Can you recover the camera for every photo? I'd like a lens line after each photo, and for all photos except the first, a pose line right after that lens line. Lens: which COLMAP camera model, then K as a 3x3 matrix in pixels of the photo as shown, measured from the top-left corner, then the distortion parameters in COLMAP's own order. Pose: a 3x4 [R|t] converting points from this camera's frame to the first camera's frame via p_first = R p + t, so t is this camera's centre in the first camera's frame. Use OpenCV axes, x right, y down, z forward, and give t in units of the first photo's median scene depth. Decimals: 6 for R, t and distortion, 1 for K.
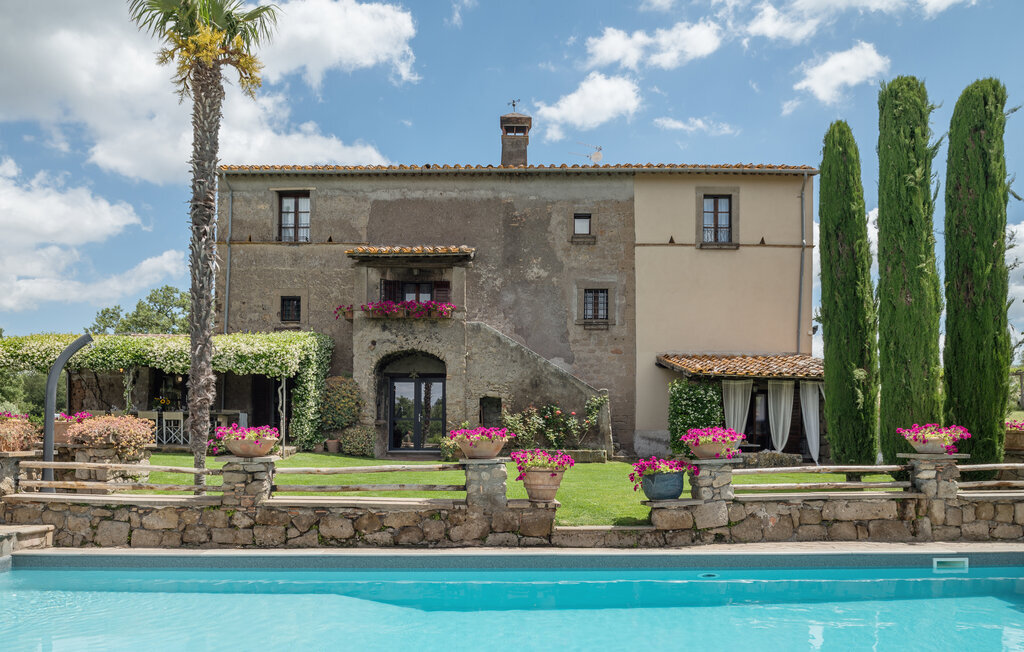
lens RADIAL K [[731.7, 0, 499.9], [0, 731.7, 430.7], [0, 0, 1]] dist [-0.026511, -0.012296]
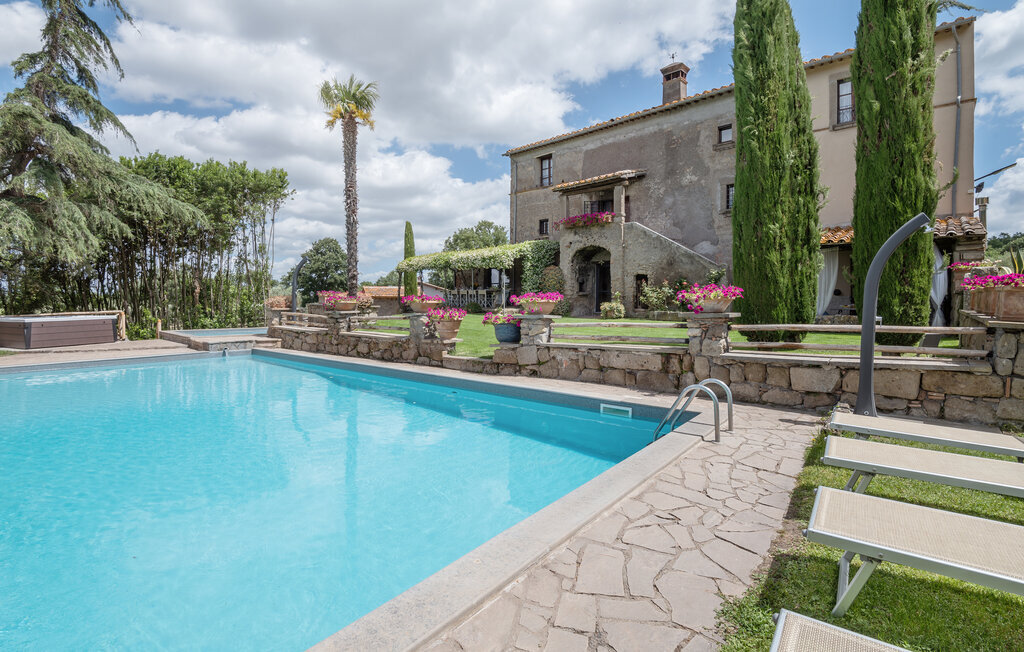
lens RADIAL K [[474.8, 0, 502.2], [0, 474.8, 305.2], [0, 0, 1]] dist [-0.014144, -0.006121]
pose [[0.736596, -0.002685, -0.676328, 0.410111], [0.007069, 0.999968, 0.003729, 0.008193], [0.676296, -0.007528, 0.736591, 0.147514]]
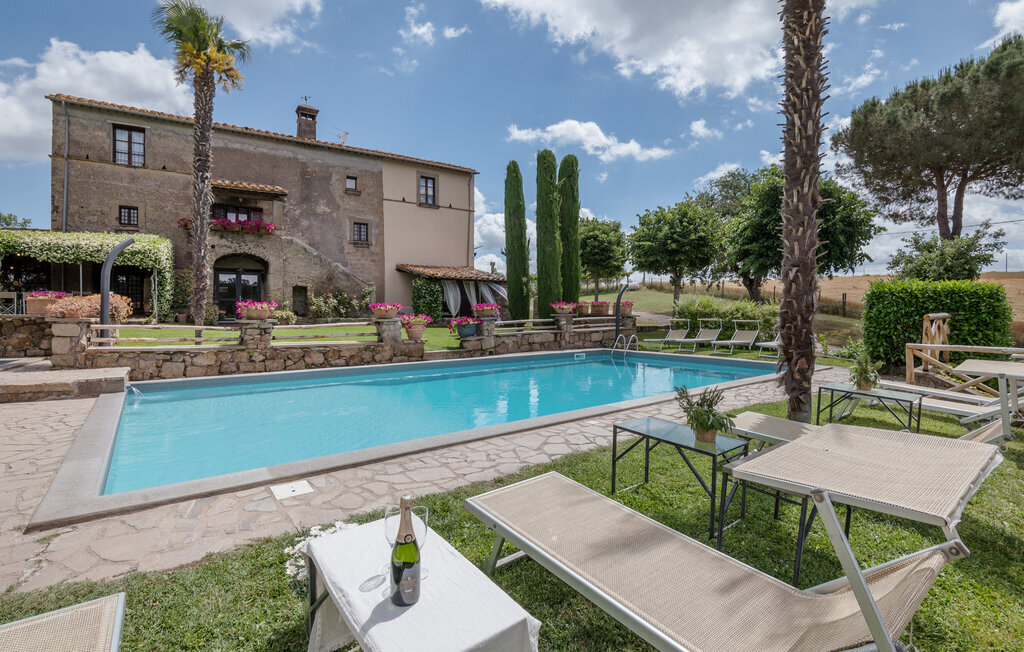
lens RADIAL K [[474.8, 0, 512.4], [0, 474.8, 320.0], [0, 0, 1]] dist [-0.014144, -0.006121]
pose [[0.821749, -0.017725, 0.569573, -0.220501], [0.006269, 0.999737, 0.022067, 0.007764], [-0.569815, -0.014563, 0.821644, -0.102538]]
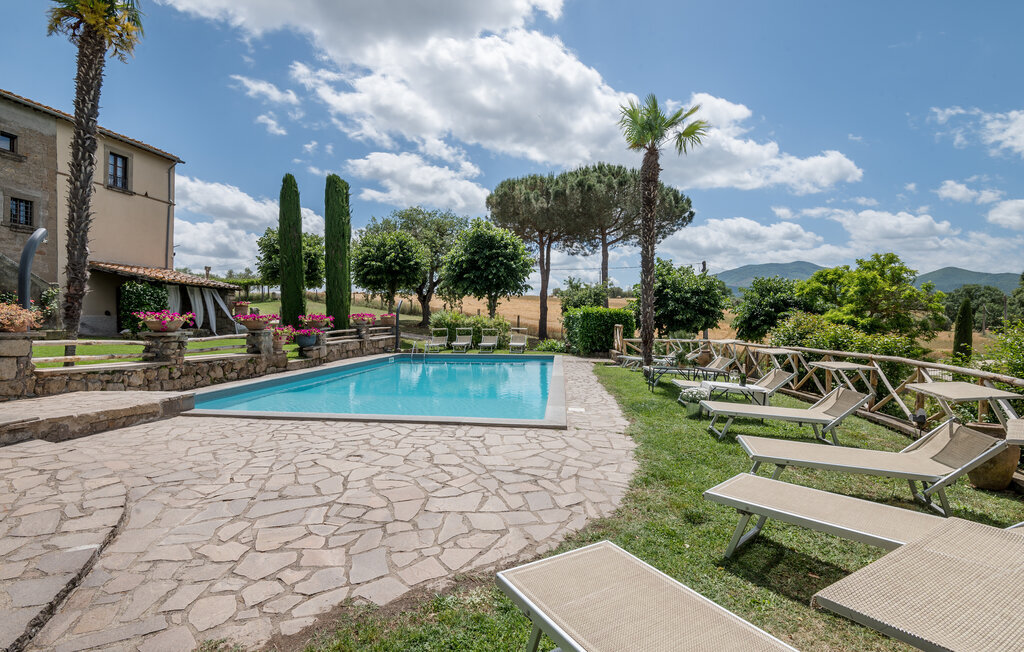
lens RADIAL K [[474.8, 0, 511.5], [0, 474.8, 326.3], [0, 0, 1]] dist [-0.014144, -0.006121]
pose [[0.160157, -0.015172, 0.986975, -0.543394], [-0.005657, 0.999851, 0.016288, 0.001904], [-0.987075, -0.008192, 0.160048, 0.068183]]
